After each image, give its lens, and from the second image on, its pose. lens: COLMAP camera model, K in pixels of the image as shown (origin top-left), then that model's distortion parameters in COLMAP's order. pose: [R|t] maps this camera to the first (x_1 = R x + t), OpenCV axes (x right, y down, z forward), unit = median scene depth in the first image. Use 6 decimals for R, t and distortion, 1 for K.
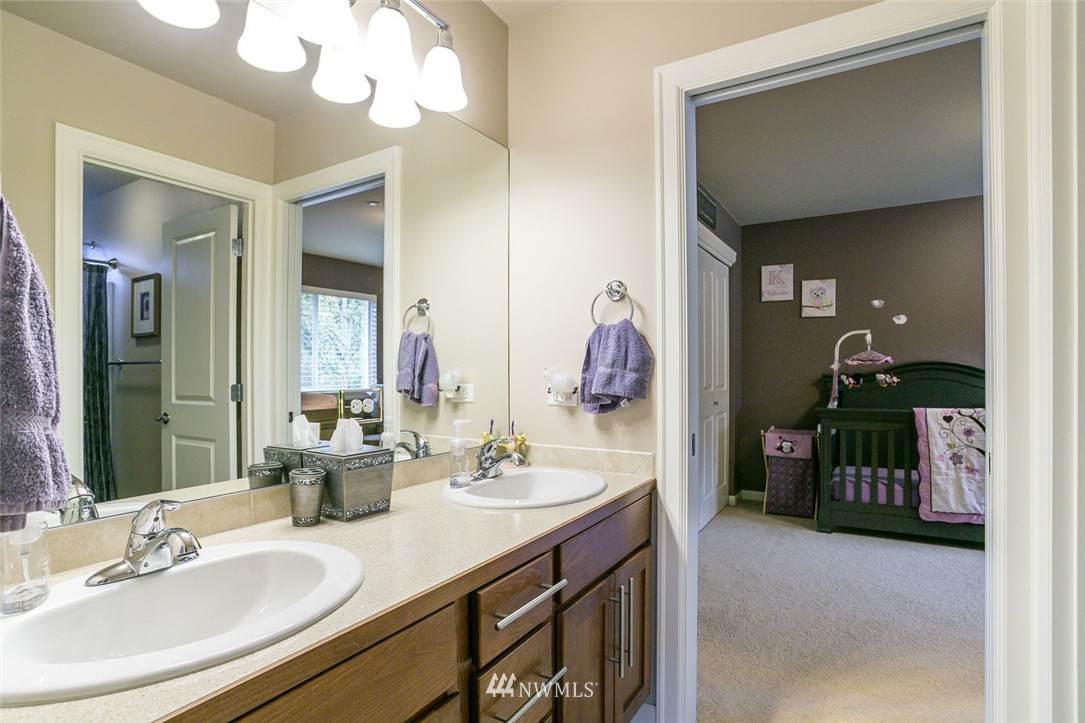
lens RADIAL K [[535.0, 0, 545.7], [0, 535.0, 343.8], [0, 0, 1]] dist [-0.035949, 0.000573]
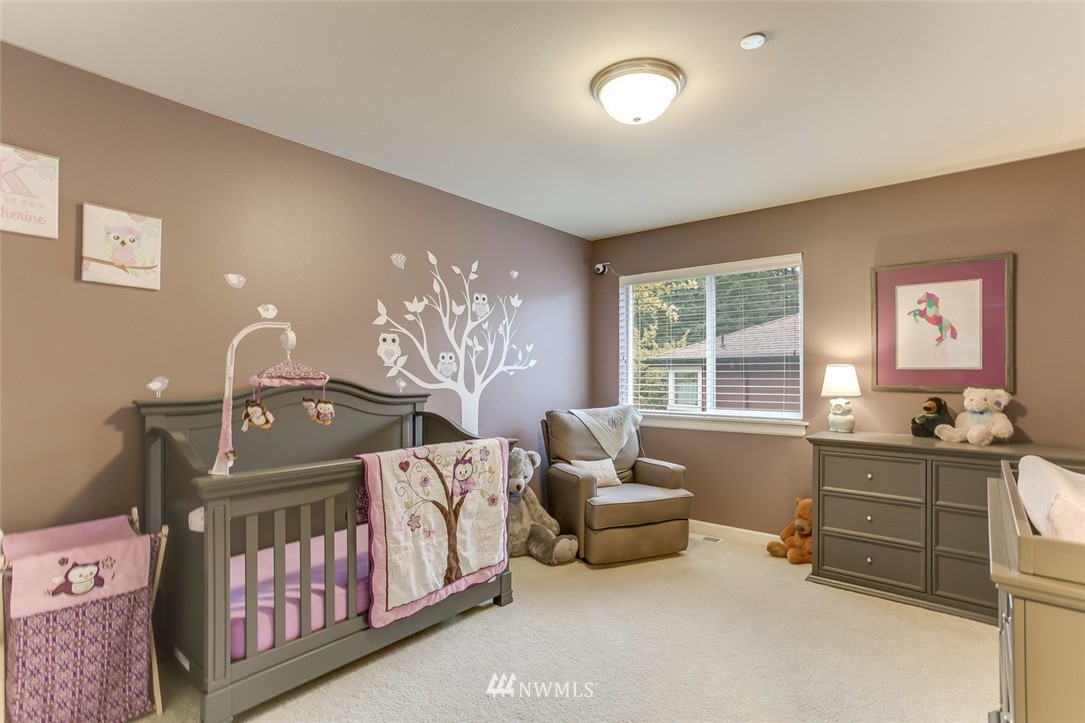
lens RADIAL K [[521.2, 0, 544.1], [0, 521.2, 378.1], [0, 0, 1]] dist [-0.036430, 0.025644]
pose [[0.149399, -0.002606, 0.988774, 0.118183], [-0.056605, 0.998334, 0.011184, 0.010346], [-0.987155, -0.057640, 0.149003, 0.669904]]
